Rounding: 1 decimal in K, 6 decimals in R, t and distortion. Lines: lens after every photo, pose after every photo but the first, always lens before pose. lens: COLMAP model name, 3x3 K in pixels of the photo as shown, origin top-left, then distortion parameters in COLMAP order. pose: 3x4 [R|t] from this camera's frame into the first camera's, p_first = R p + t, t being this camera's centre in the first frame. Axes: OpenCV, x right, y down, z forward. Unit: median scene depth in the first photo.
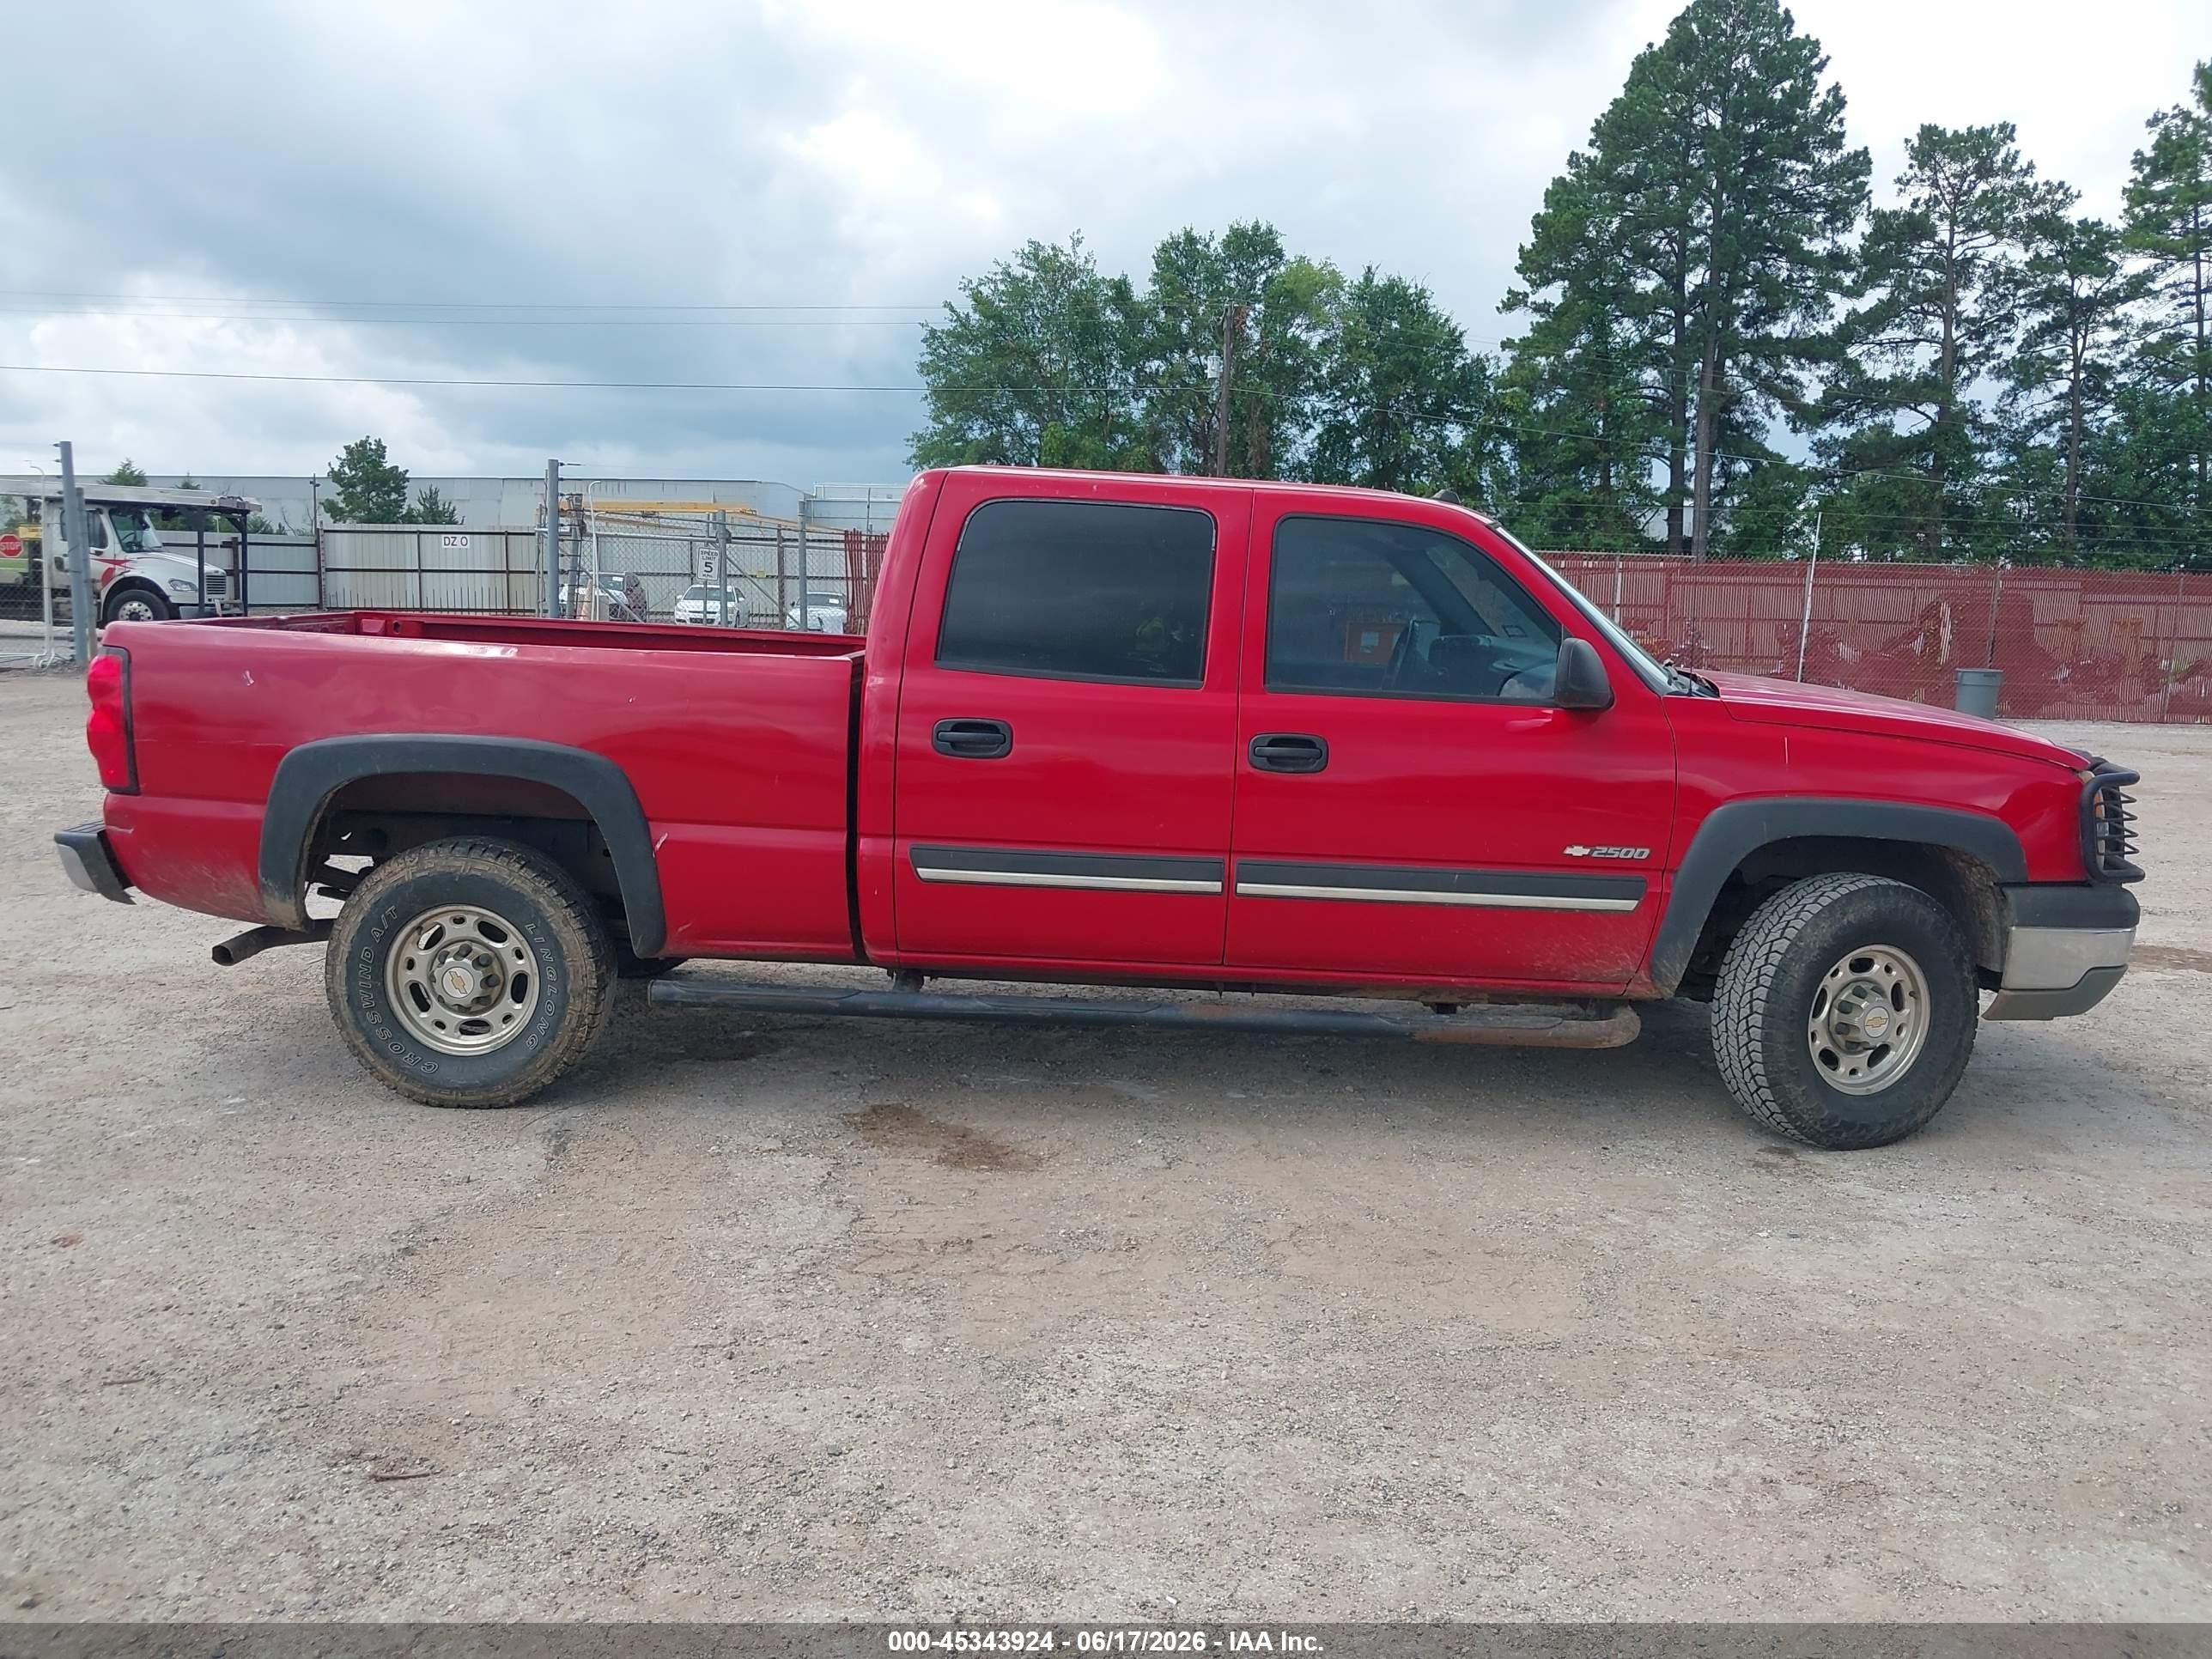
lens RADIAL K [[1791.4, 0, 1101.4], [0, 1791.4, 830.9], [0, 0, 1]] dist [0.007904, -0.028976]
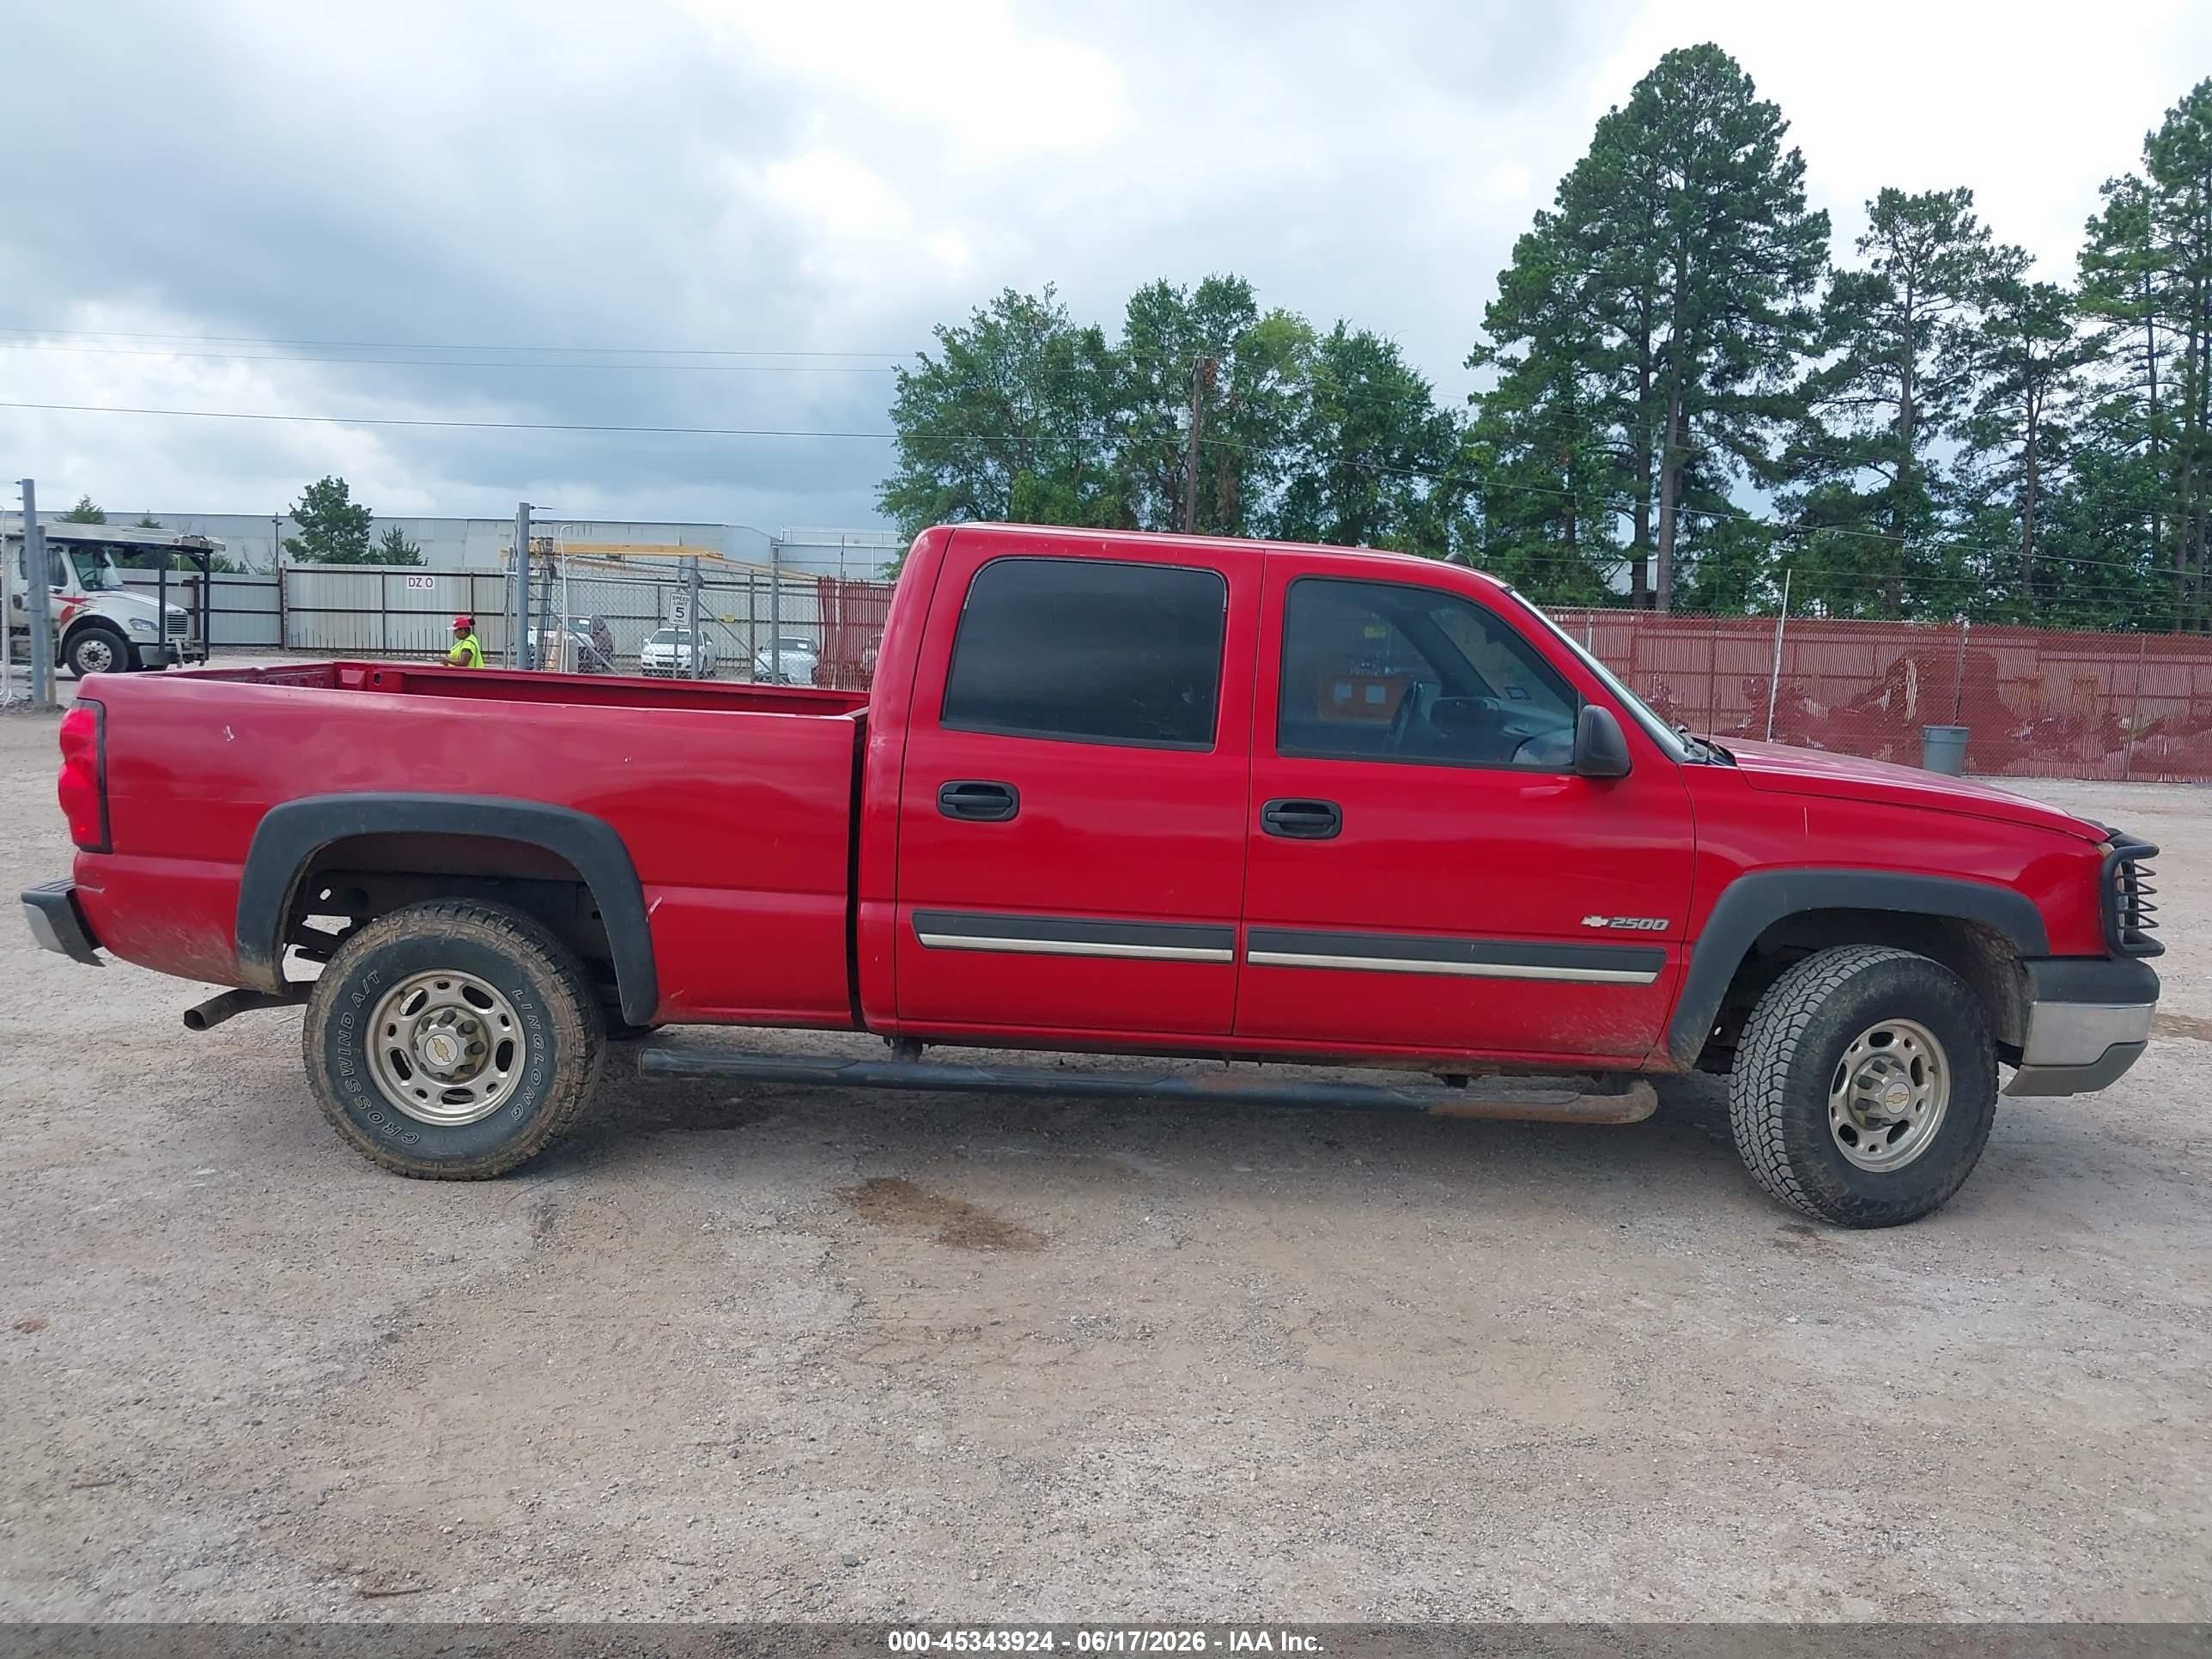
lens RADIAL K [[1791.4, 0, 1101.4], [0, 1791.4, 830.9], [0, 0, 1]] dist [0.007904, -0.028976]
pose [[0.999747, 0.007865, 0.021076, -0.002945], [-0.007327, 0.999649, -0.025454, -0.001337], [-0.021269, 0.025293, 0.999454, 0.002977]]
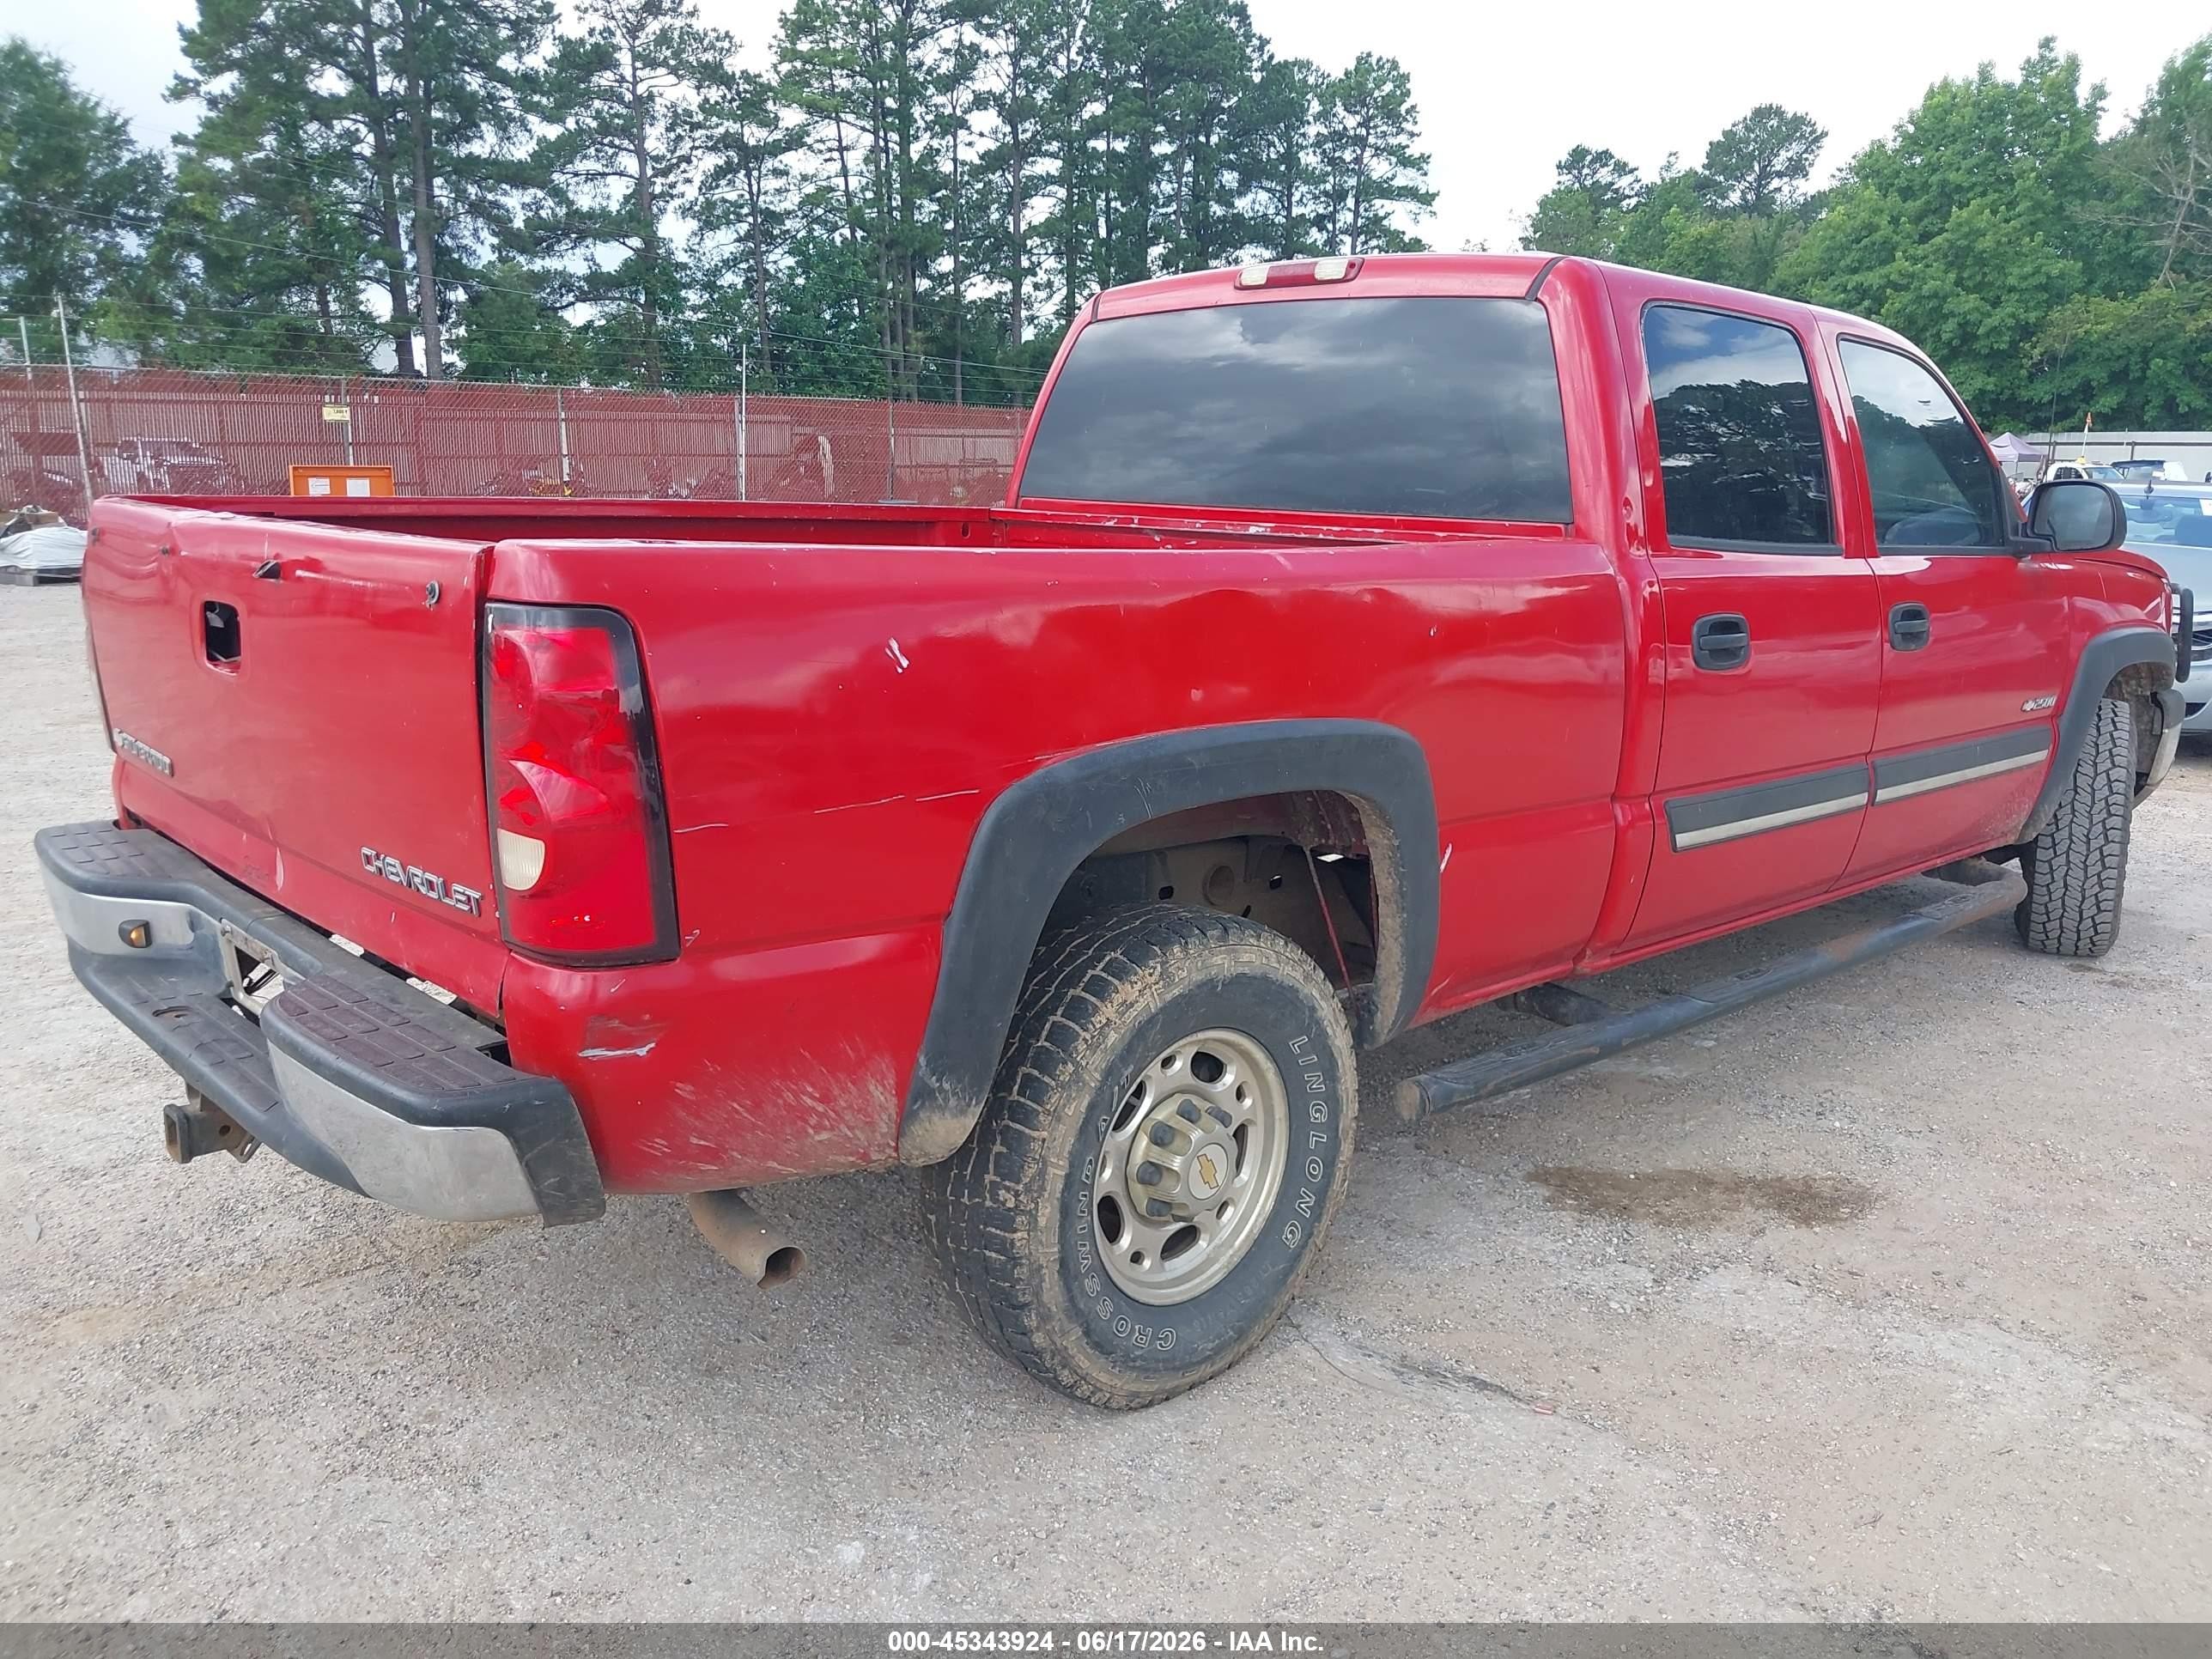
lens RADIAL K [[1798.1, 0, 1113.1], [0, 1798.1, 803.4], [0, 0, 1]] dist [-0.003694, -0.025376]
pose [[0.729445, -0.146934, 0.668072, -0.085705], [0.096721, 0.989000, 0.111913, -0.010593], [-0.677167, -0.017018, 0.735632, 0.073157]]
